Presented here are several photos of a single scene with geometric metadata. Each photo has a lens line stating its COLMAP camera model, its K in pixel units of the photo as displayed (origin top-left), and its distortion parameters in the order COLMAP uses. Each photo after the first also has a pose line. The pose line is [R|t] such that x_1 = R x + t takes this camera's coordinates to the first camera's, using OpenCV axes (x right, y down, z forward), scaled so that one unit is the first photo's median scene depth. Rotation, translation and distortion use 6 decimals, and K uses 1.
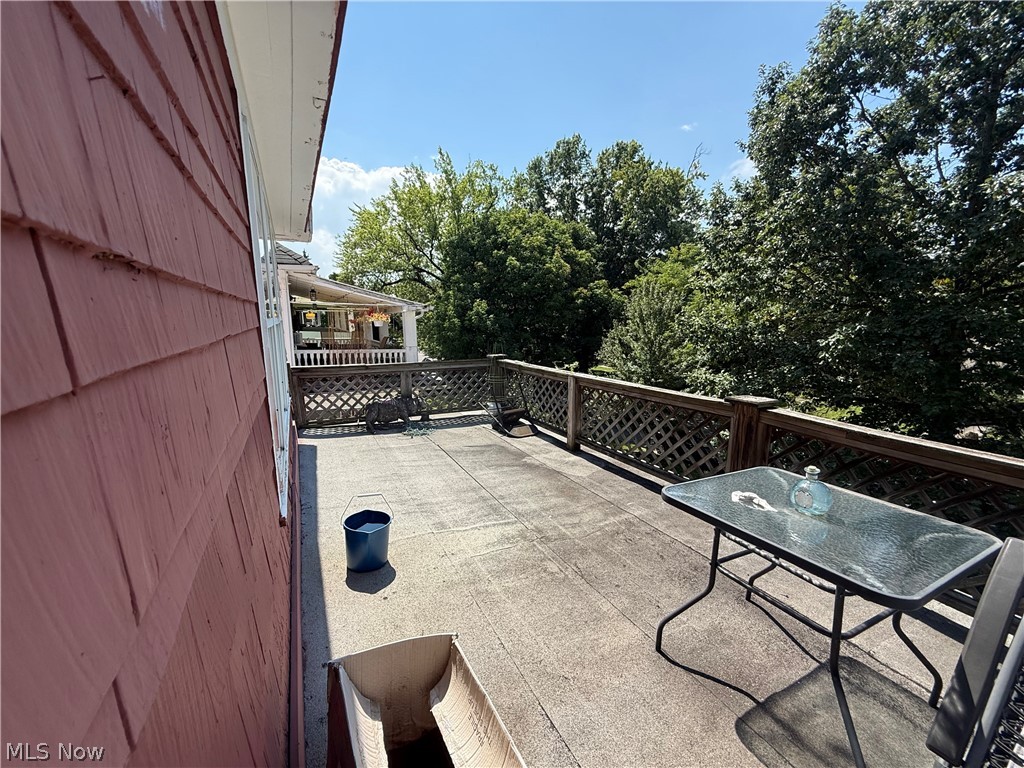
lens RADIAL K [[409.1, 0, 508.3], [0, 409.1, 383.8], [0, 0, 1]] dist [-0.001217, -0.000162]
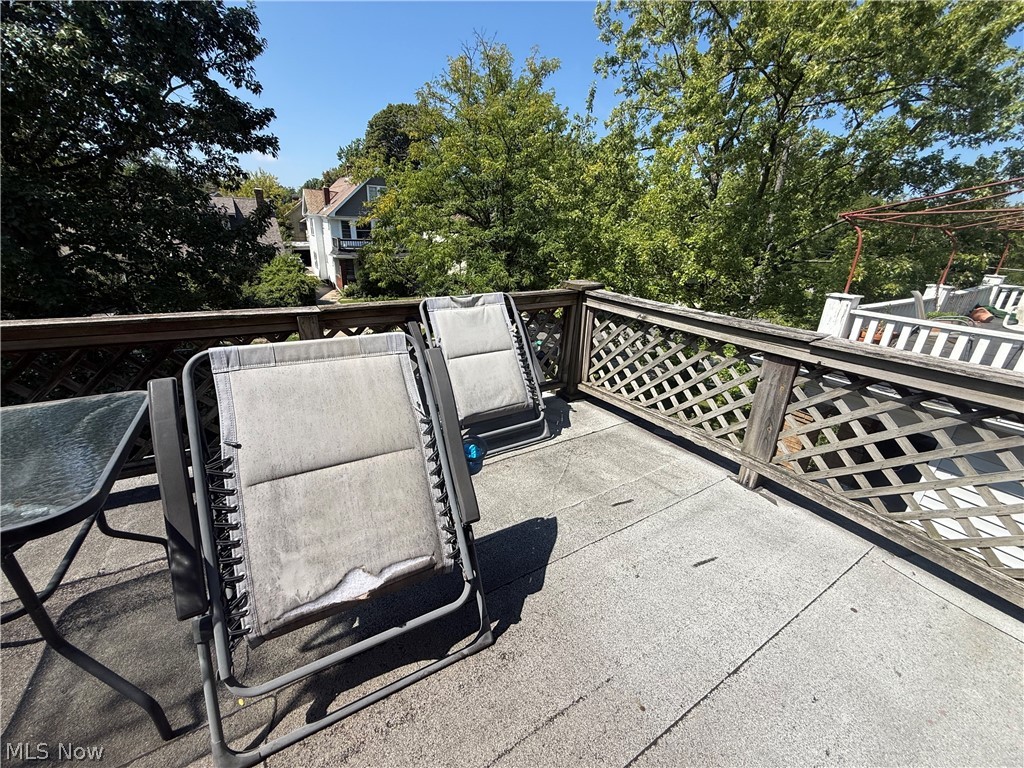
lens RADIAL K [[409.1, 0, 510.3], [0, 409.1, 384.2], [0, 0, 1]] dist [-0.001217, -0.000162]
pose [[-0.077501, -0.367986, 0.926596, 0.246910], [0.120344, 0.919143, 0.375092, 0.113866], [-0.989702, 0.140580, -0.026949, 0.168774]]
